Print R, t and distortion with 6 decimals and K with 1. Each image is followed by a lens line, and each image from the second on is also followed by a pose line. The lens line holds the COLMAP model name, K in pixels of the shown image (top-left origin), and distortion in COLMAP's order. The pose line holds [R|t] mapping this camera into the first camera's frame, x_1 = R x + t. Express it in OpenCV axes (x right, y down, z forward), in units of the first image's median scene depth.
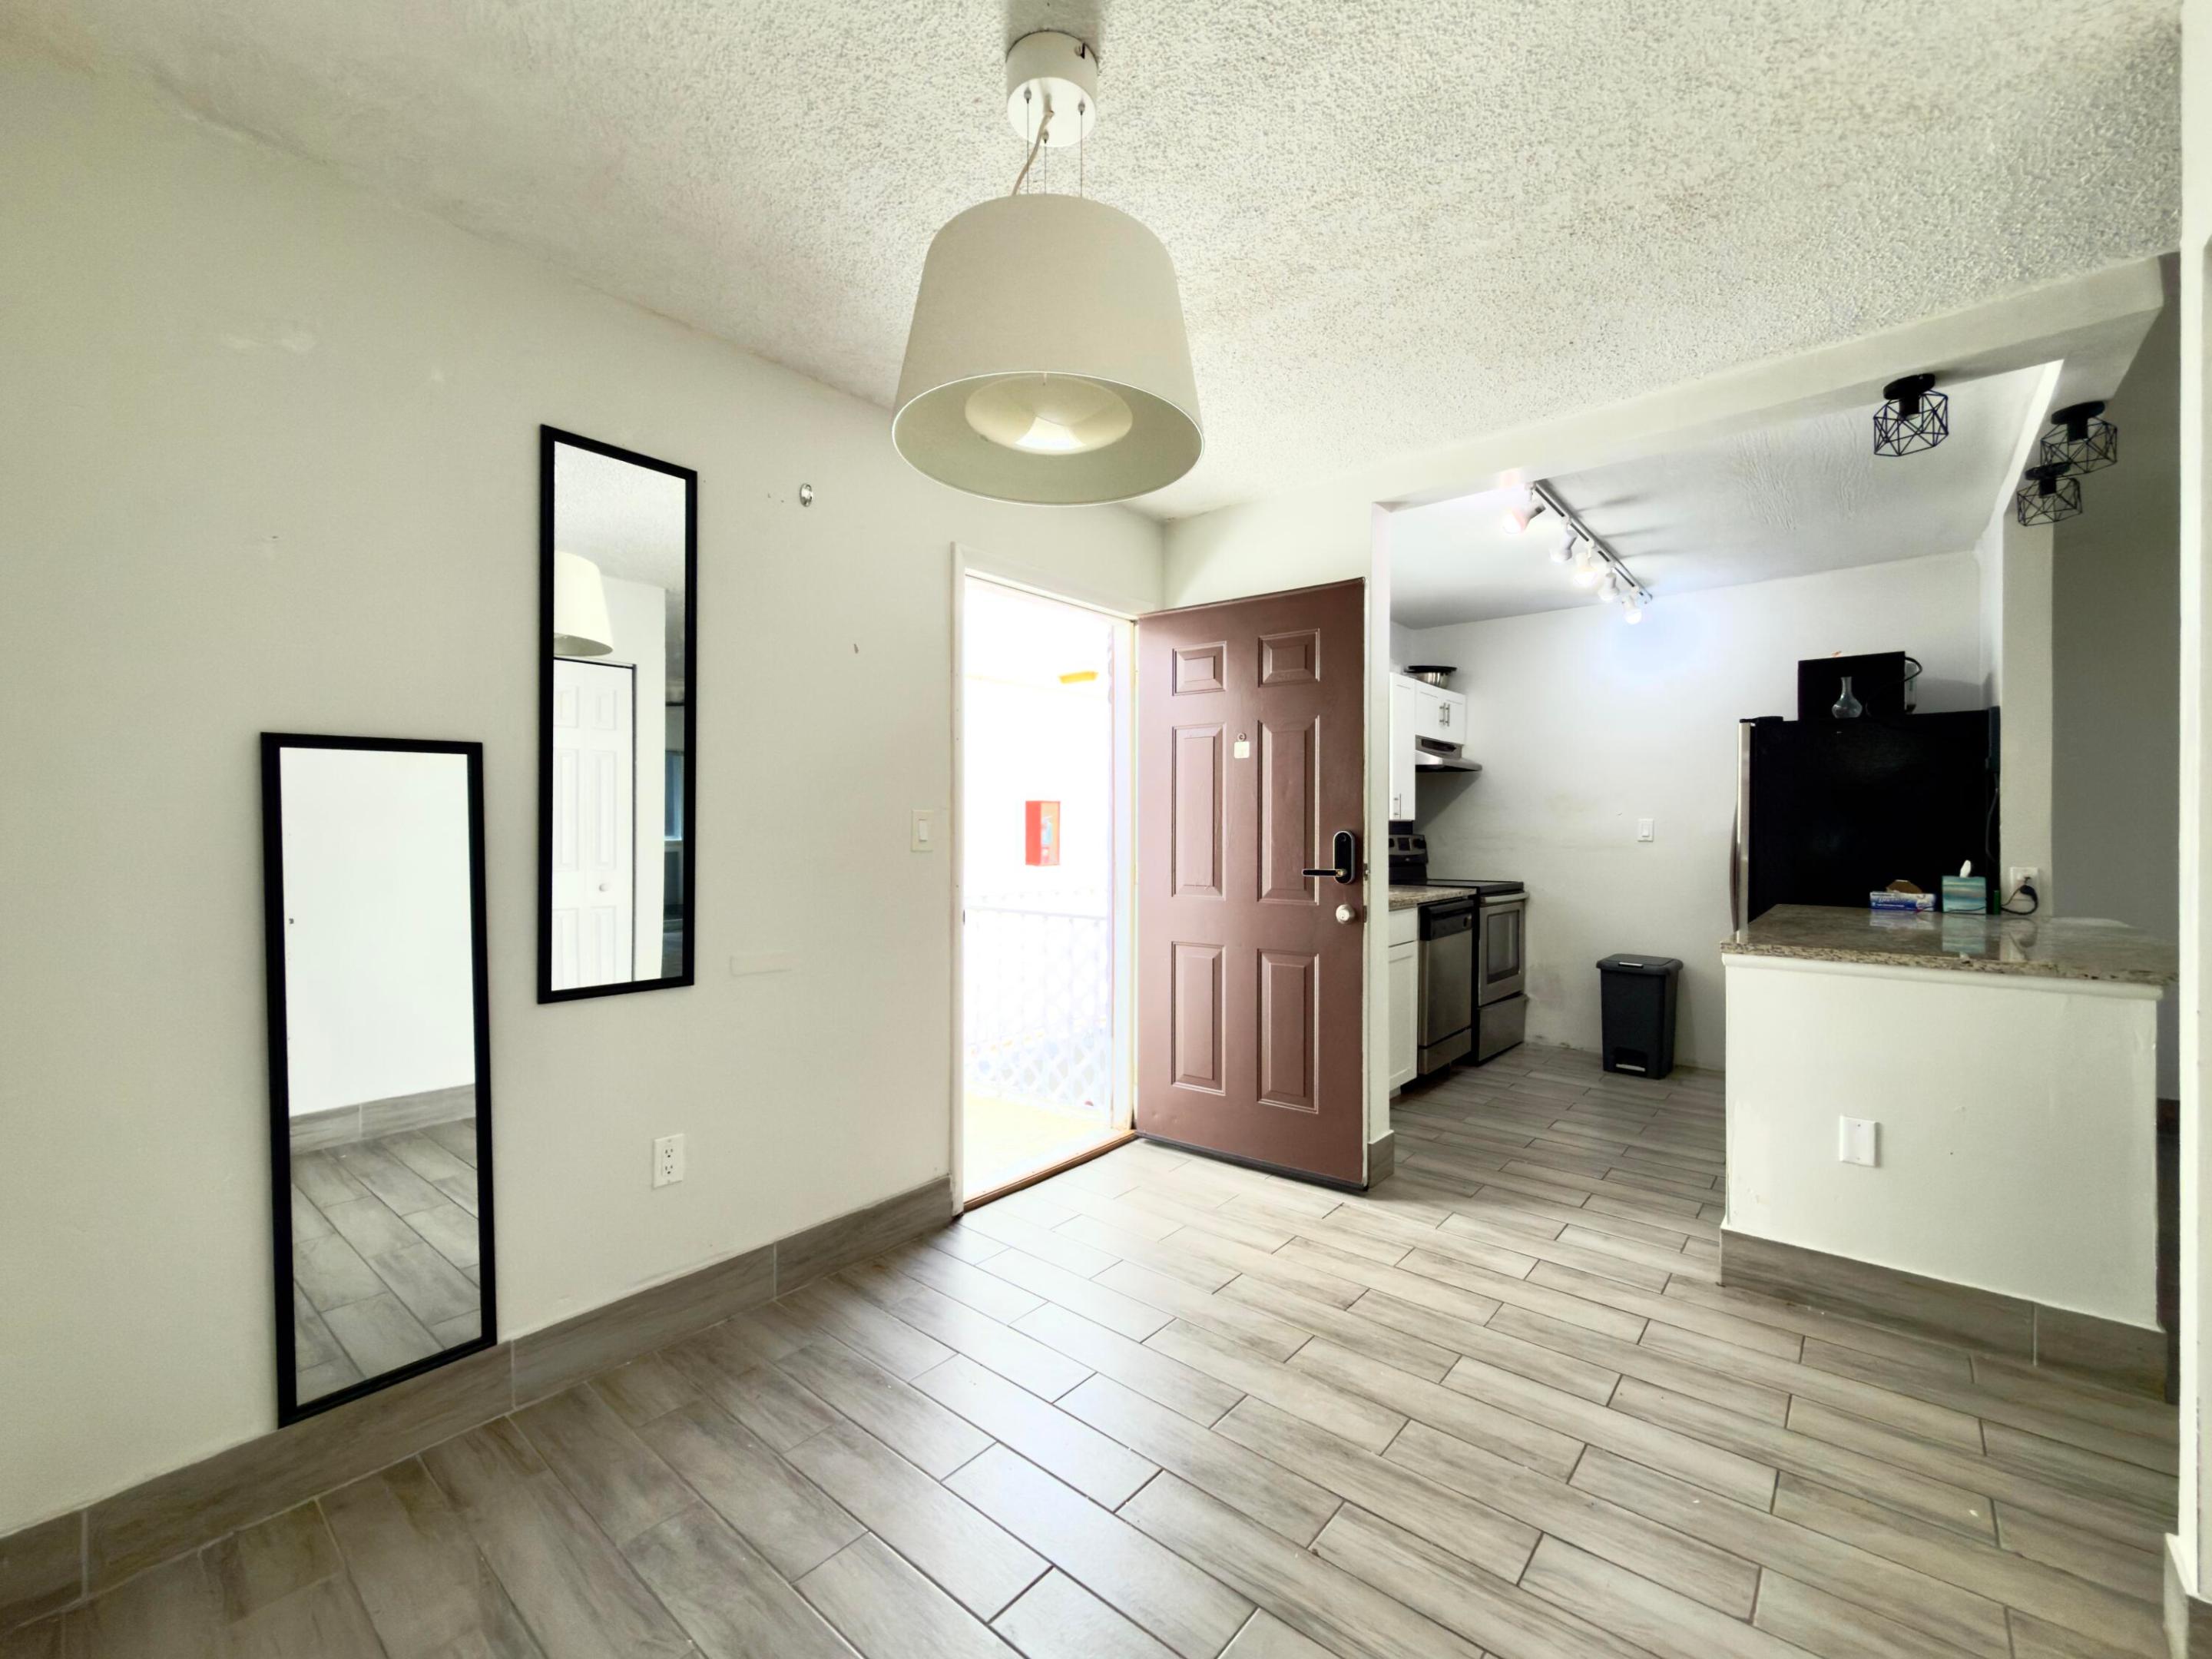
lens RADIAL K [[893.1, 0, 1144.8], [0, 893.1, 832.2], [0, 0, 1]] dist [-0.000554, 0.000986]
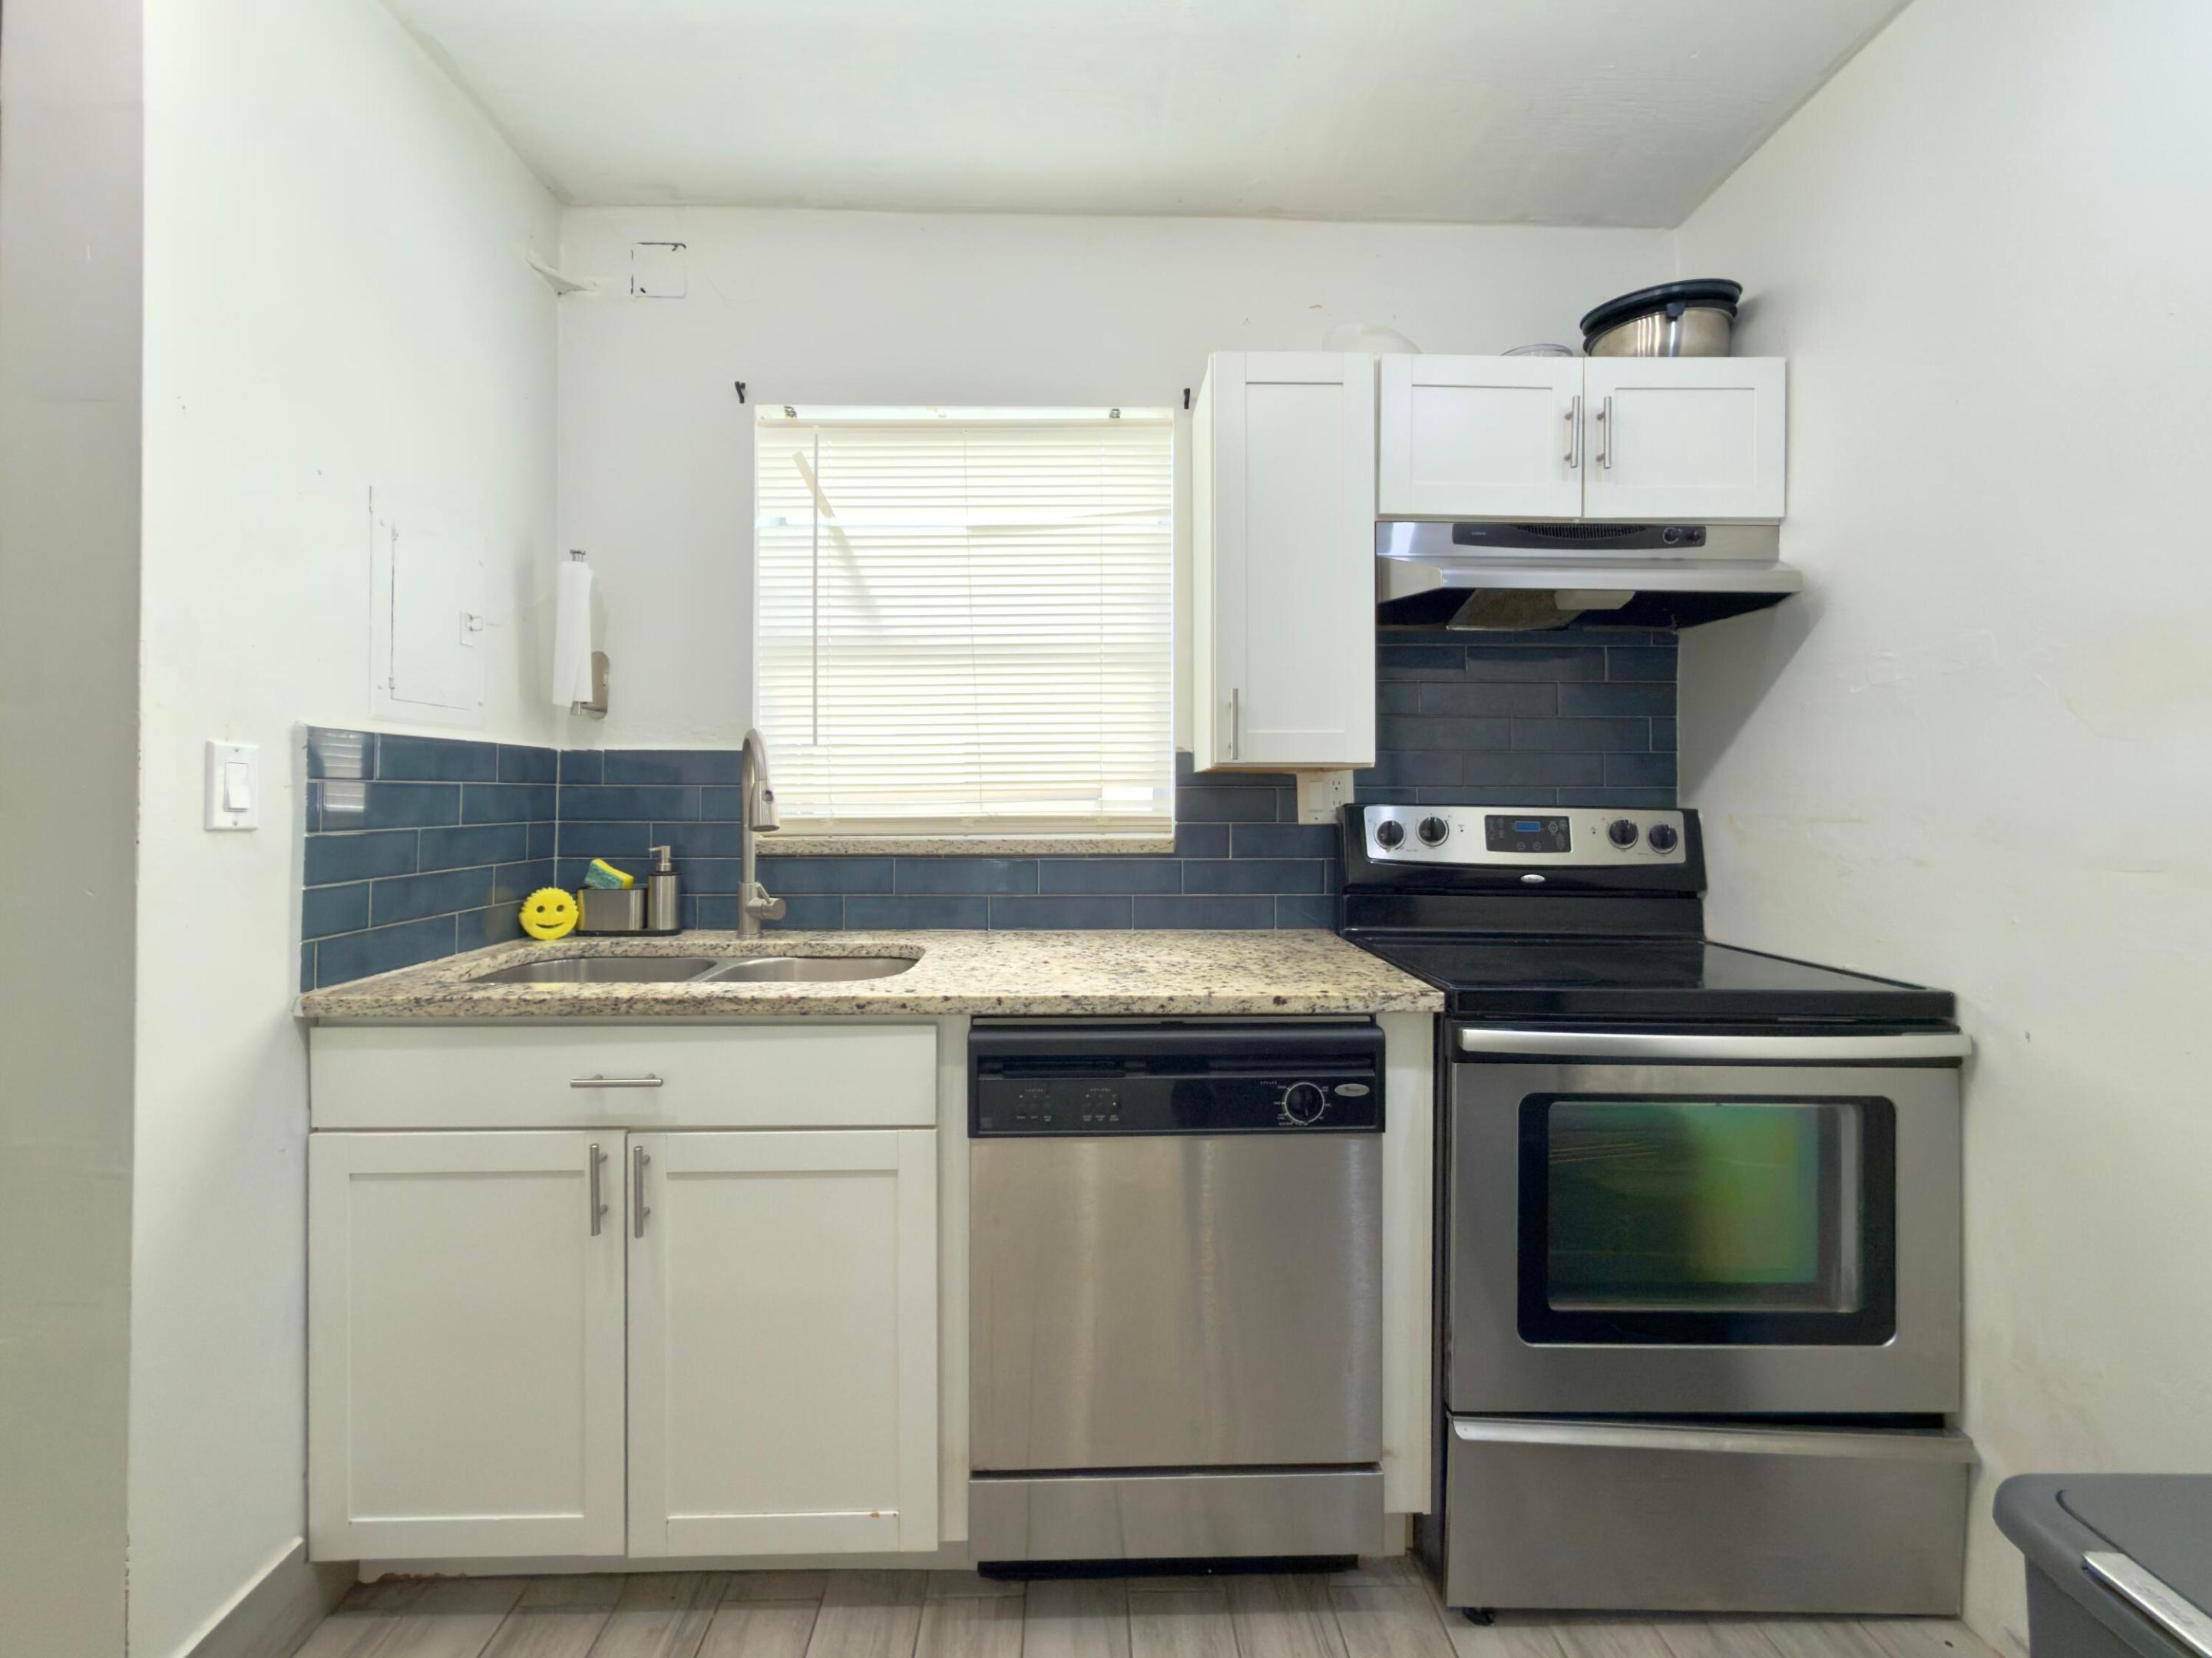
lens RADIAL K [[893.0, 0, 1110.4], [0, 893.0, 807.2], [0, 0, 1]] dist [-0.000554, 0.000986]
pose [[0.652454, -0.001189, -0.757827, 0.714030], [-0.002588, 0.999989, -0.003798, 0.006996], [0.757824, 0.004439, 0.652444, 1.009087]]
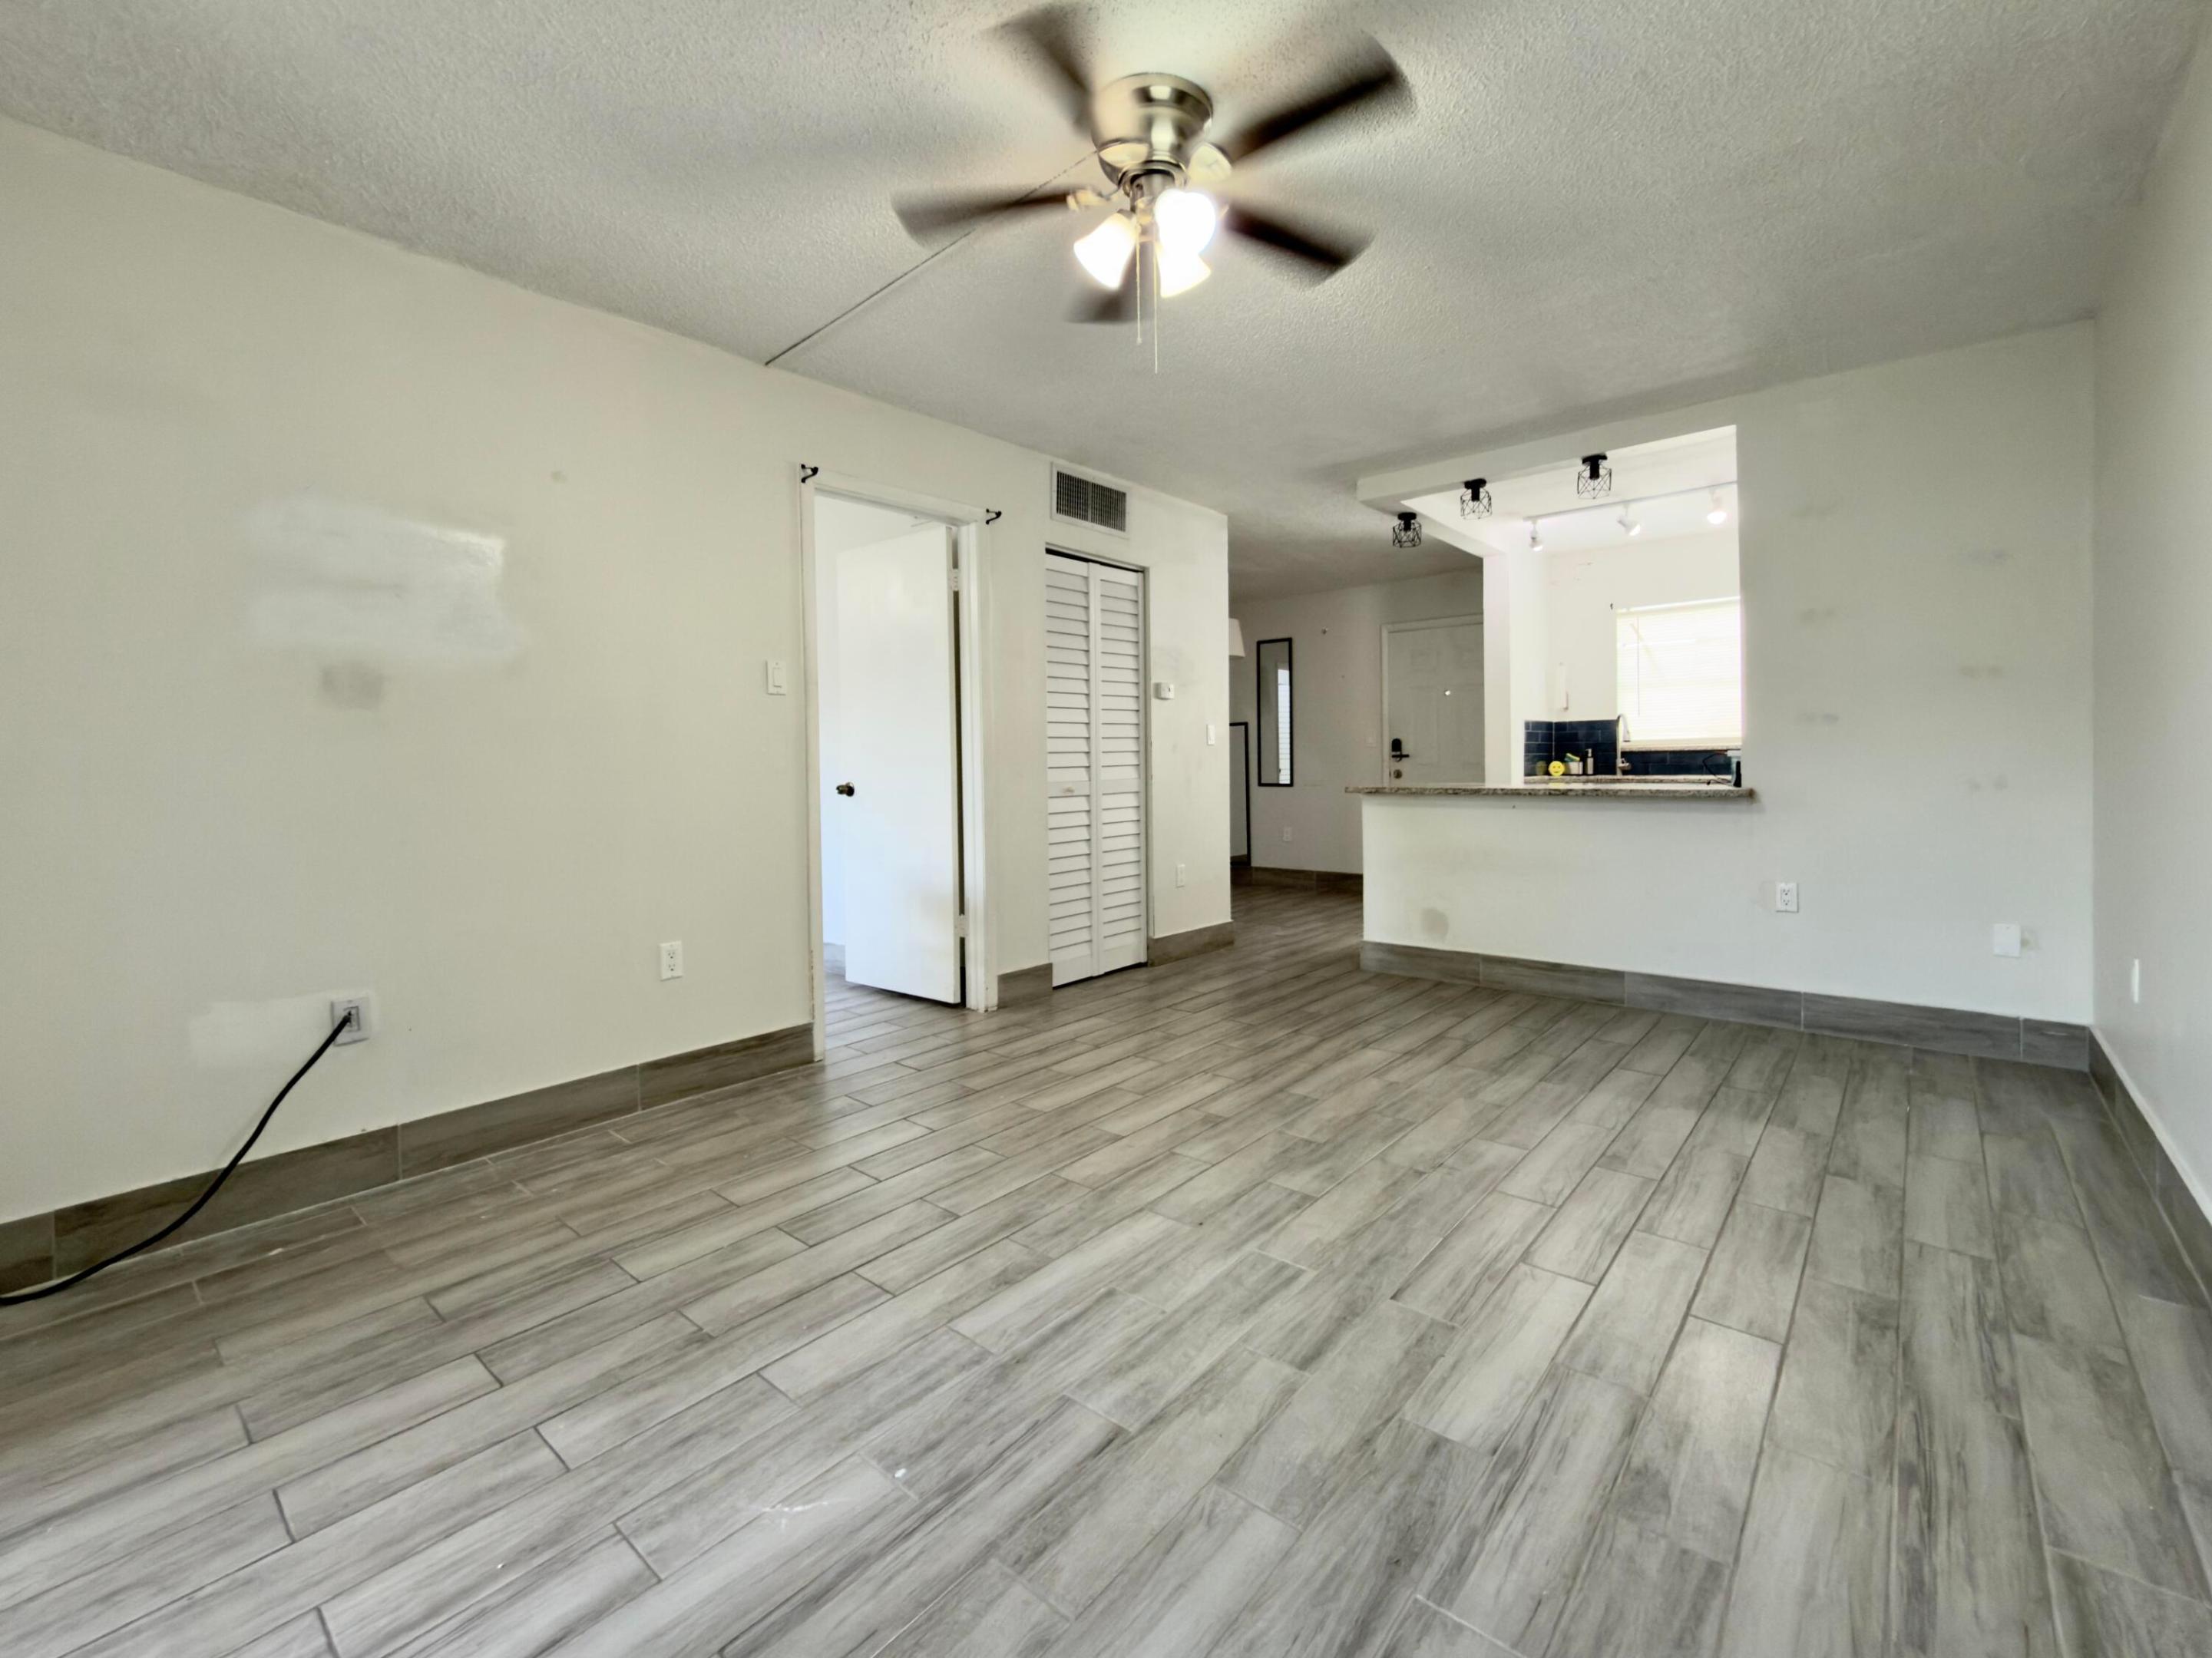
lens RADIAL K [[953.8, 0, 1126.3], [0, 953.8, 769.6], [0, 0, 1]] dist [0.001901, 0.000406]
pose [[-0.004474, 0.002385, -0.999987, 2.073288], [0.008171, 0.999964, 0.002349, 0.059593], [0.999957, -0.008160, -0.004493, 0.220013]]
